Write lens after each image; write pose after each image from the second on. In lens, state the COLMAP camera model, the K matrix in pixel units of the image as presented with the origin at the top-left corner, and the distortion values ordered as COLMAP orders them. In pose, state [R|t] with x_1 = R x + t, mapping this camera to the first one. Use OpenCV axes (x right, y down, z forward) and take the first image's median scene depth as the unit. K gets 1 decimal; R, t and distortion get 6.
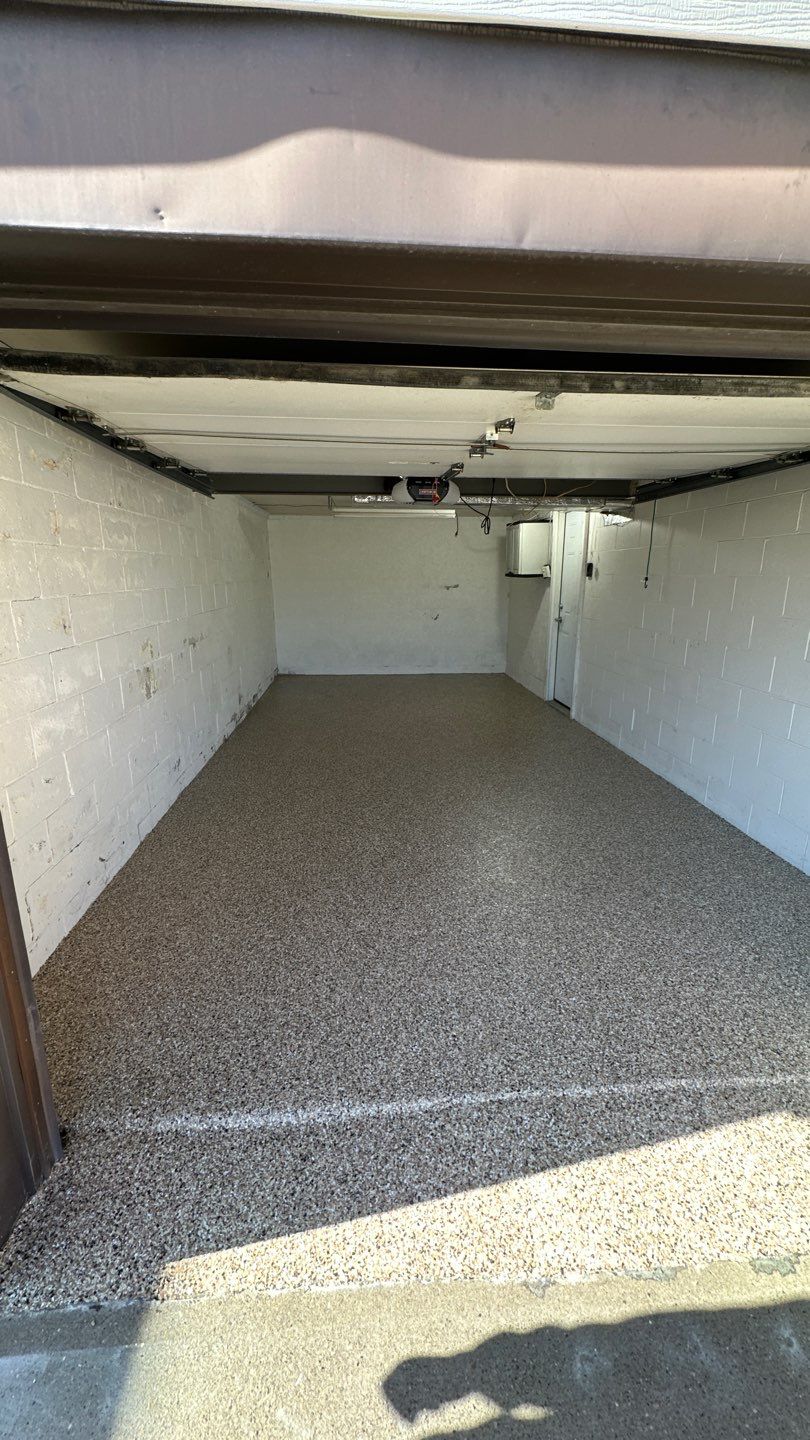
lens RADIAL K [[574.5, 0, 404.8], [0, 574.5, 713.6], [0, 0, 1]] dist [-0.005859, 0.001028]
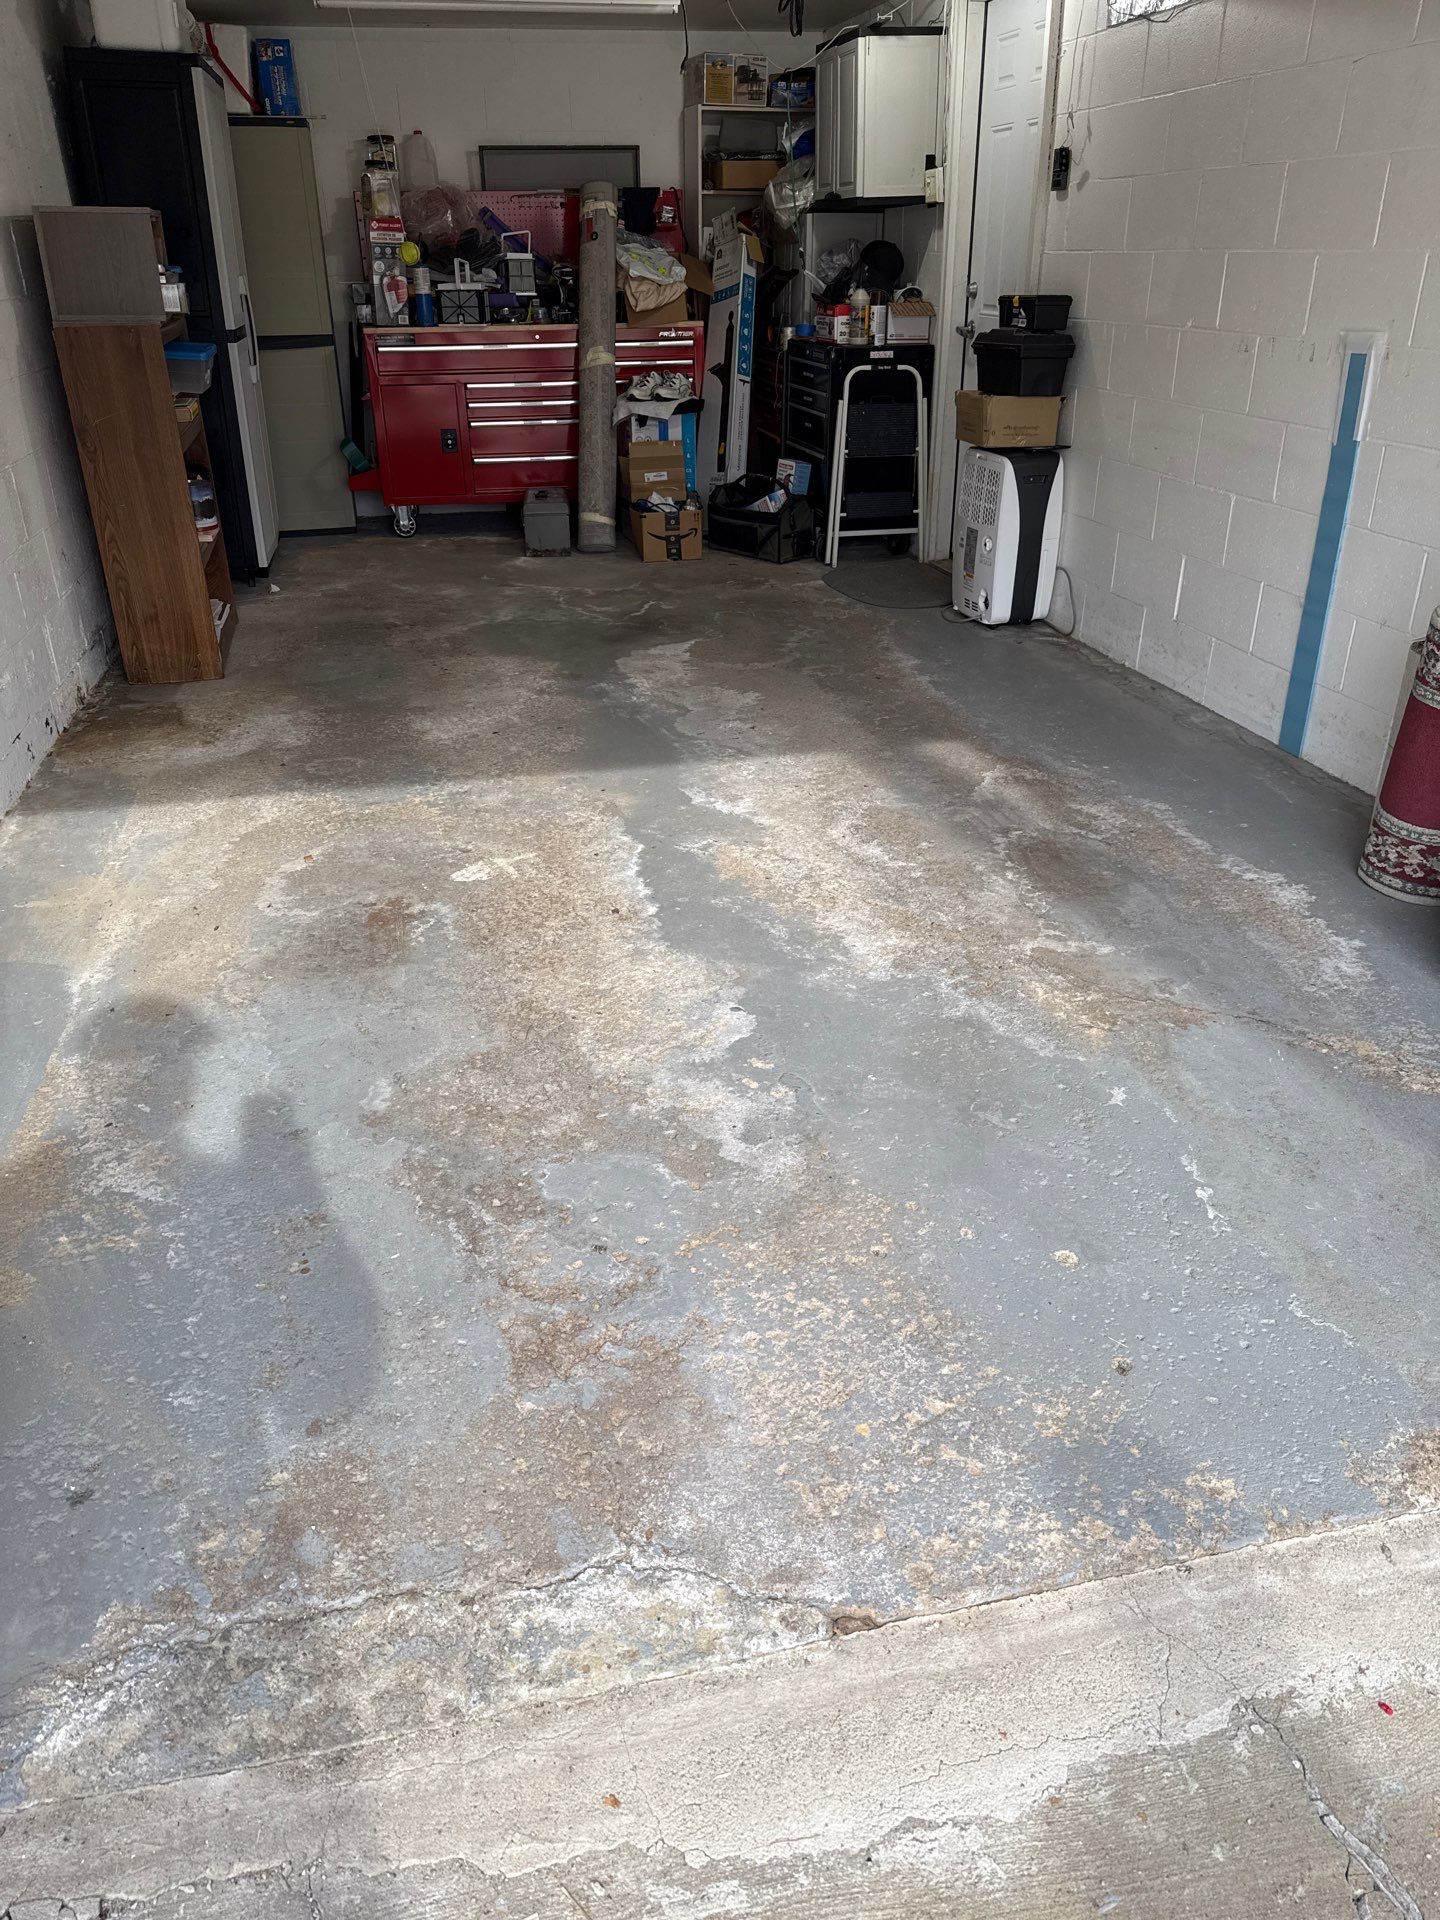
lens RADIAL K [[1349.2, 0, 719.8], [0, 1349.2, 968.3], [0, 0, 1]] dist [0.049830, -0.064697]
pose [[0.990090, -0.076527, 0.117750, -0.085843], [0.045875, 0.968728, 0.243846, 0.051100], [-0.132729, -0.236028, 0.962639, 0.244123]]
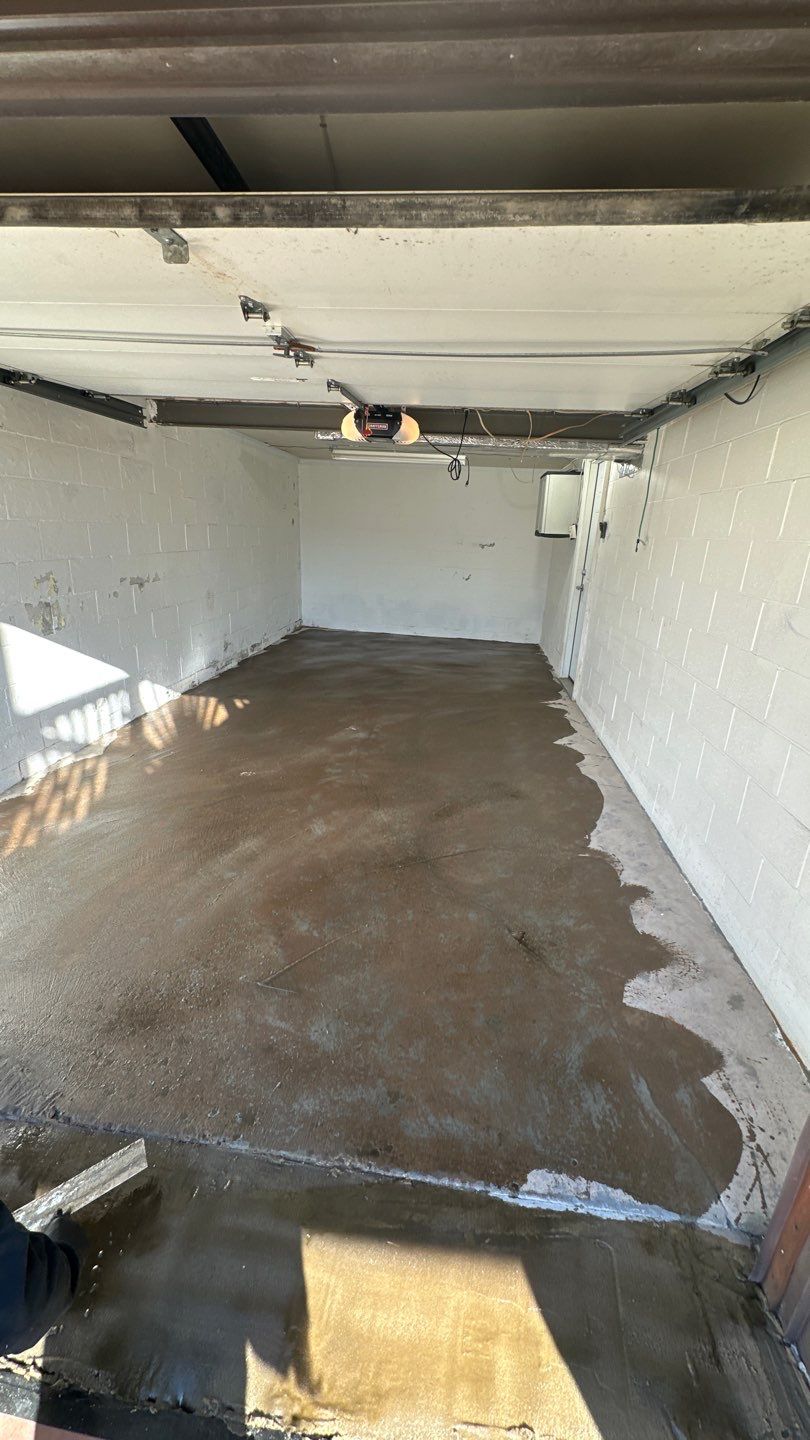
lens RADIAL K [[574.5, 0, 401.8], [0, 574.5, 715.8], [0, 0, 1]] dist [-0.005859, 0.001028]
pose [[0.980495, 0.105026, -0.166127, 0.561472], [-0.093116, 0.992599, 0.077948, -0.036796], [0.173084, -0.060959, 0.983019, 0.241711]]
